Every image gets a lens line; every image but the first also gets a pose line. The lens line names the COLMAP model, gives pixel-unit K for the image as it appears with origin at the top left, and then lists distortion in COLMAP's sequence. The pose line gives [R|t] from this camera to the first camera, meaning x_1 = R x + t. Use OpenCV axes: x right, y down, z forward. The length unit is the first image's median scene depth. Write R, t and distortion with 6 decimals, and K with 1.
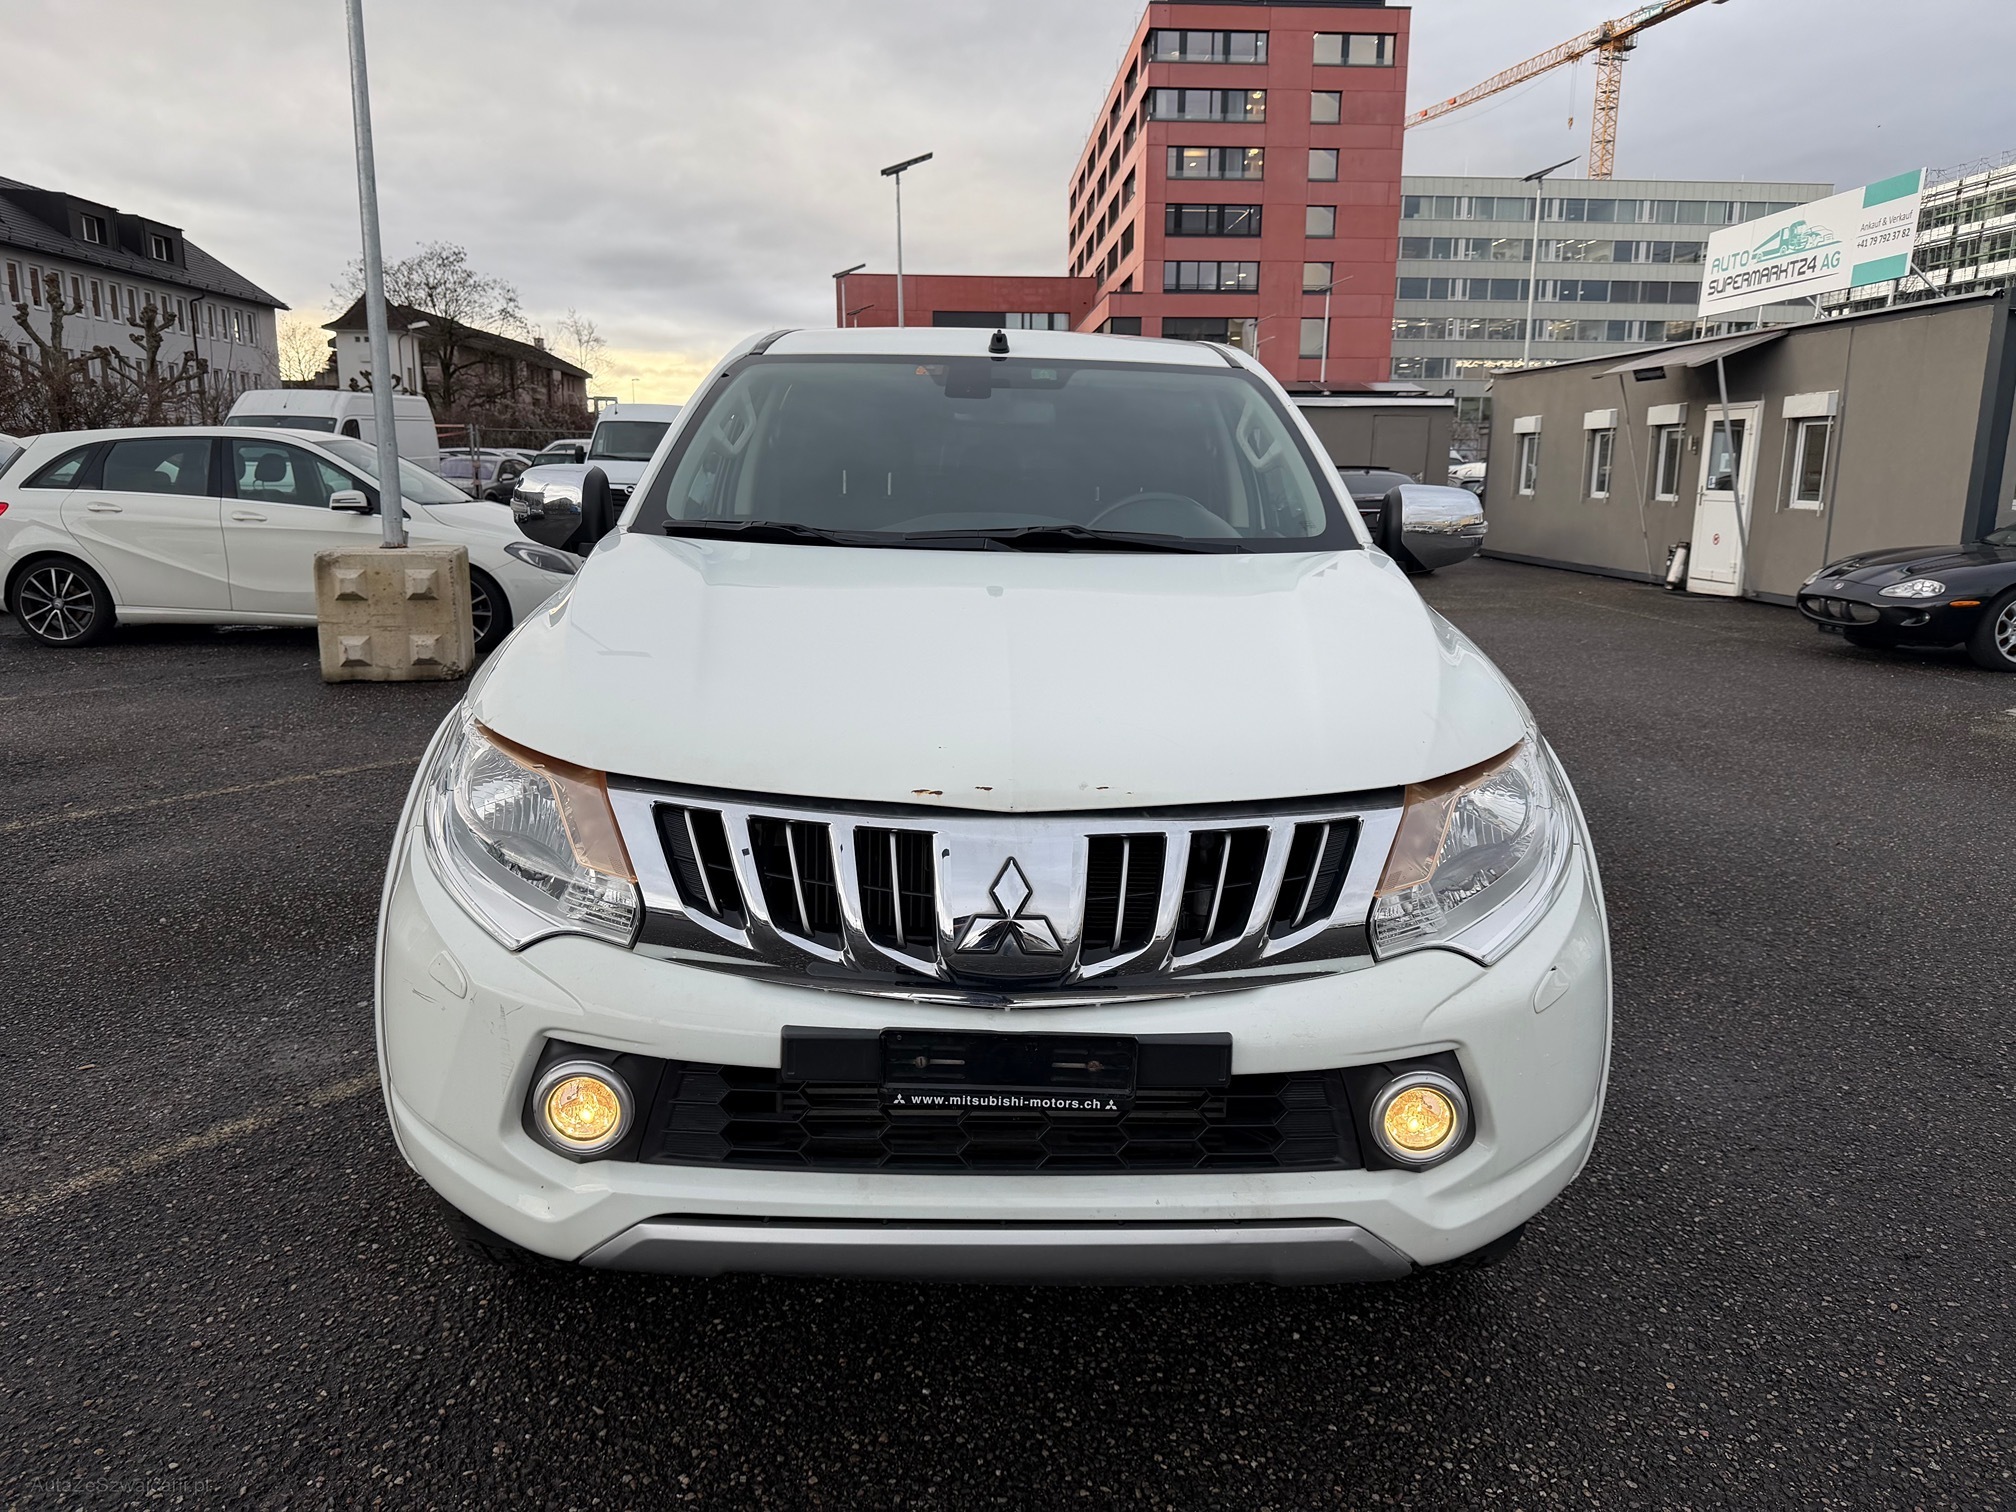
lens RADIAL K [[1425.8, 0, 1016.7], [0, 1425.8, 764.2], [0, 0, 1]] dist [0.016973, -0.021334]
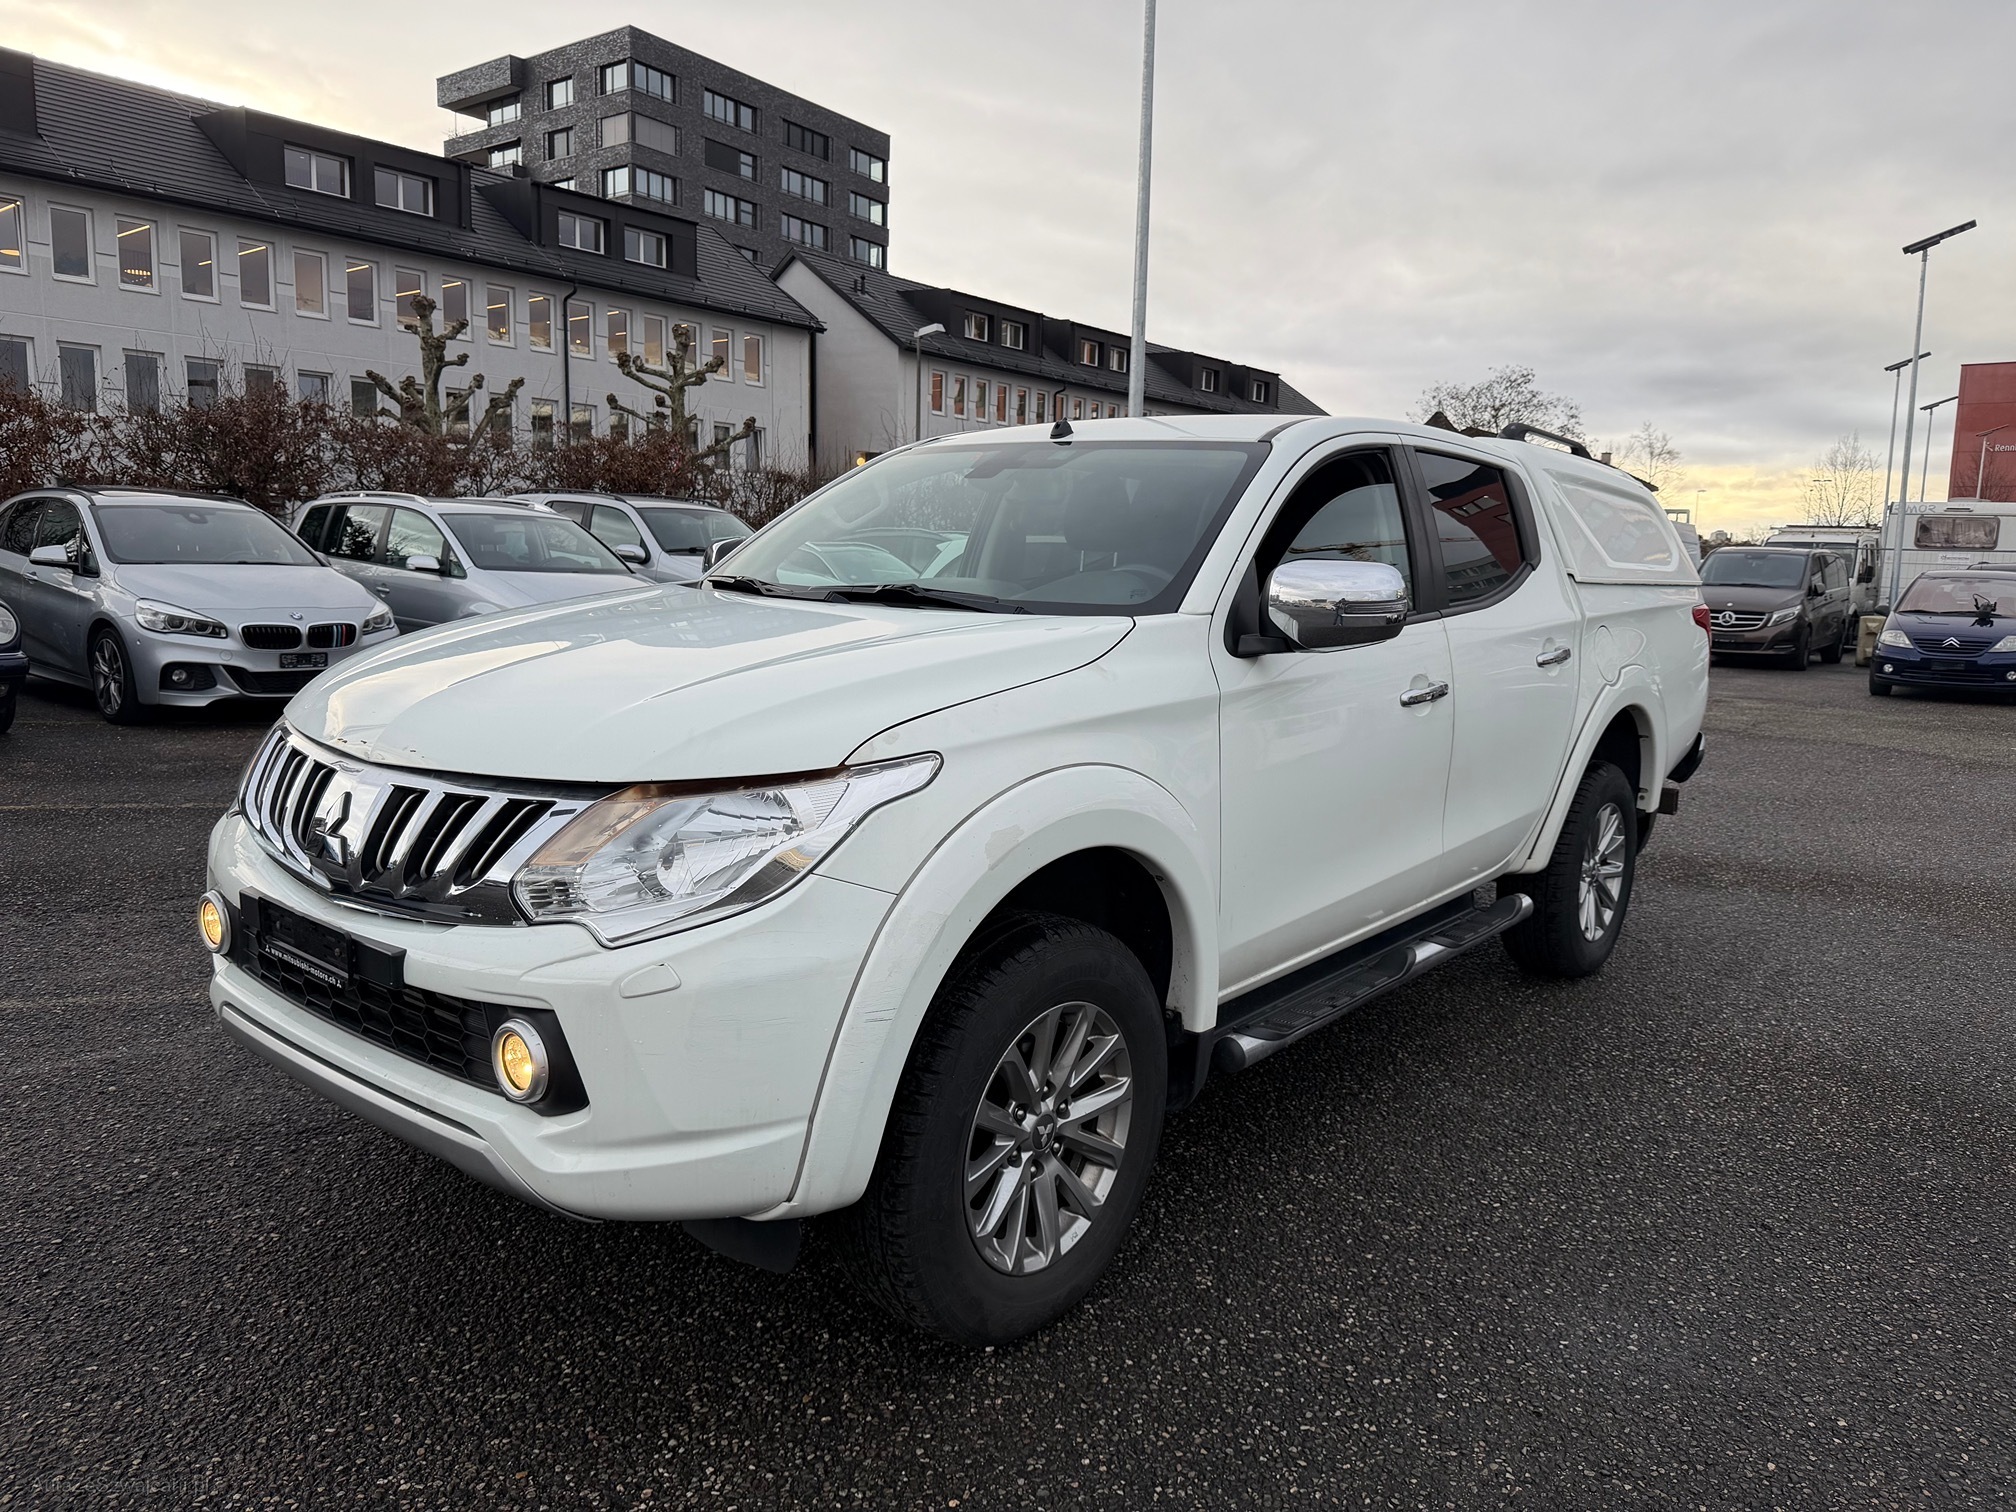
lens RADIAL K [[1425.8, 0, 1004.7], [0, 1425.8, 741.3], [0, 0, 1]] dist [0.016973, -0.021334]
pose [[0.762360, 0.090690, -0.640768, 1.277087], [-0.149504, 0.988029, -0.038034, -0.023354], [0.629648, 0.124793, 0.766792, 0.322197]]
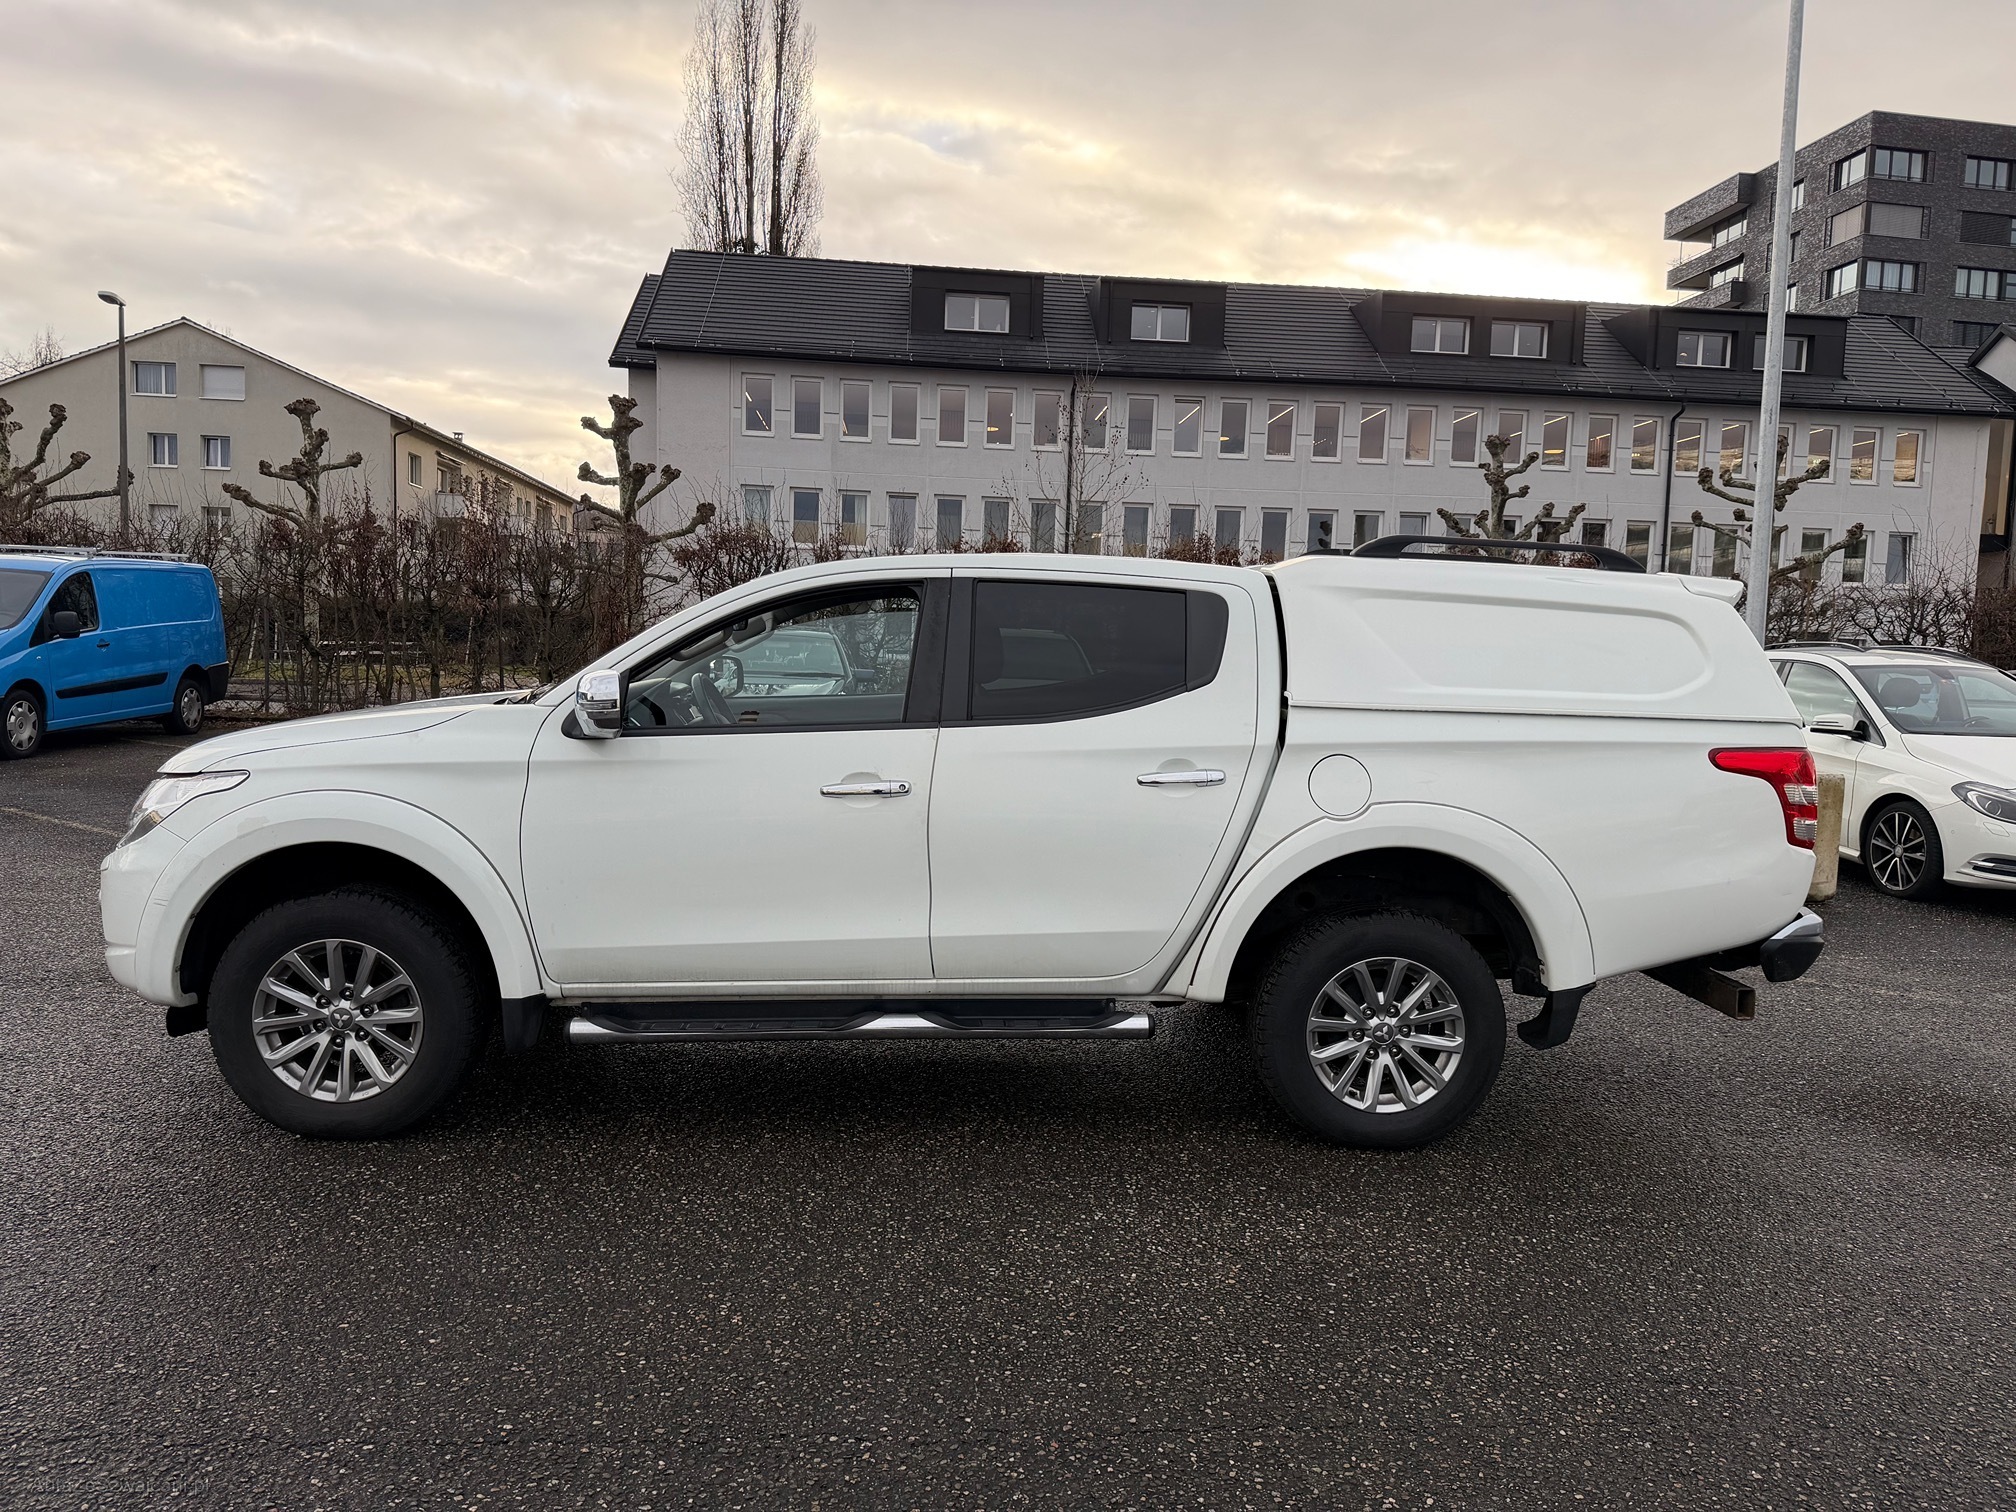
lens RADIAL K [[1425.8, 0, 1025.8], [0, 1425.8, 749.3], [0, 0, 1]] dist [0.016973, -0.021334]
pose [[0.048148, 0.063788, -0.996801, 2.448104], [-0.235845, 0.970467, 0.050711, -0.399291], [0.970597, 0.232649, 0.061770, 1.918811]]
